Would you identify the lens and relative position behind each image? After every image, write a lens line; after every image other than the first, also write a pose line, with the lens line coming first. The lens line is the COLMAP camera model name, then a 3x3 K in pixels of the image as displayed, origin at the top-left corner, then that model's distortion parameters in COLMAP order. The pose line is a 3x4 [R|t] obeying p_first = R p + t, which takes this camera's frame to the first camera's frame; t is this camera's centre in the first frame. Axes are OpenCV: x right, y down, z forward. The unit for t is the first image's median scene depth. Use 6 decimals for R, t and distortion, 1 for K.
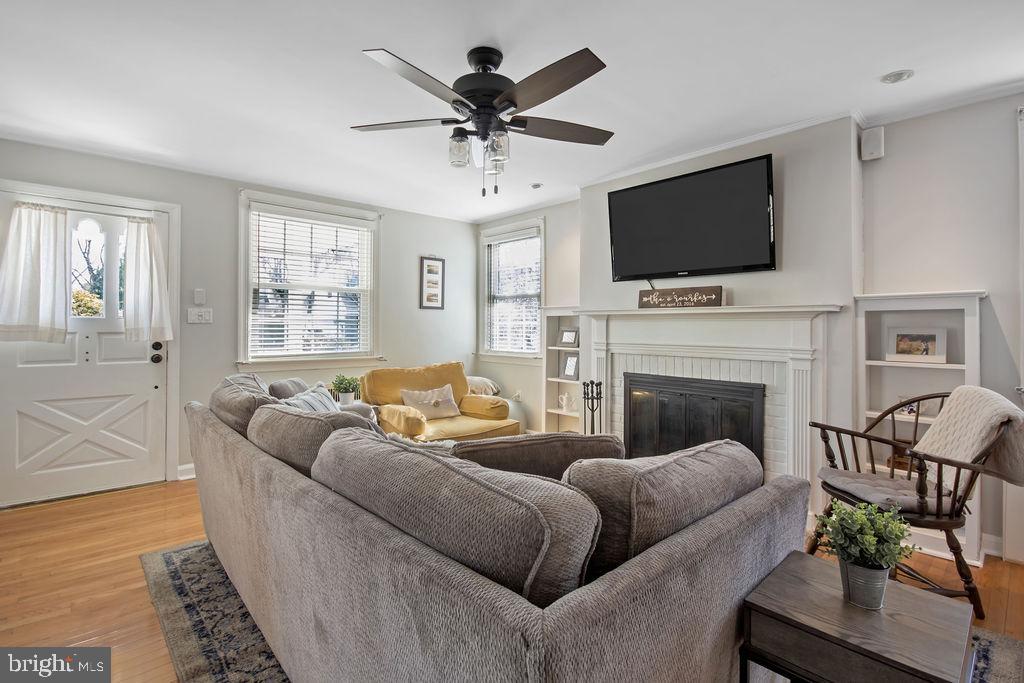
lens RADIAL K [[467.4, 0, 511.3], [0, 467.4, 331.9], [0, 0, 1]] dist [-0.010347, -0.000257]
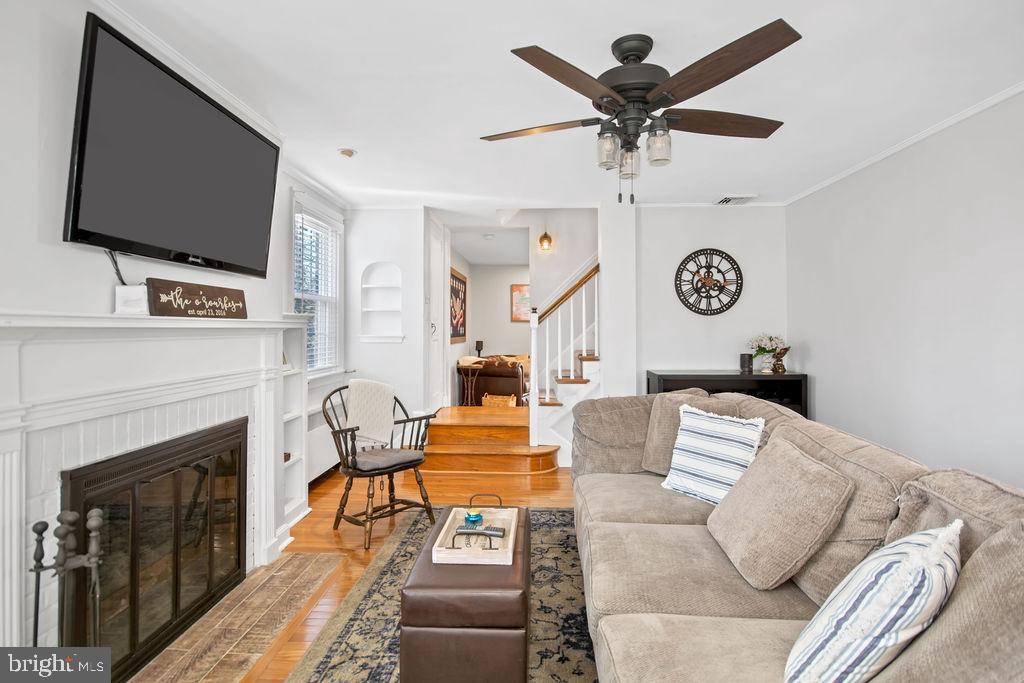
lens RADIAL K [[467.4, 0, 513.5], [0, 467.4, 331.8], [0, 0, 1]] dist [-0.010347, -0.000257]
pose [[-0.687551, -0.009974, 0.726068, -0.333325], [0.002265, 0.999871, 0.015879, -0.042082], [-0.726133, 0.012562, -0.687440, 1.101199]]
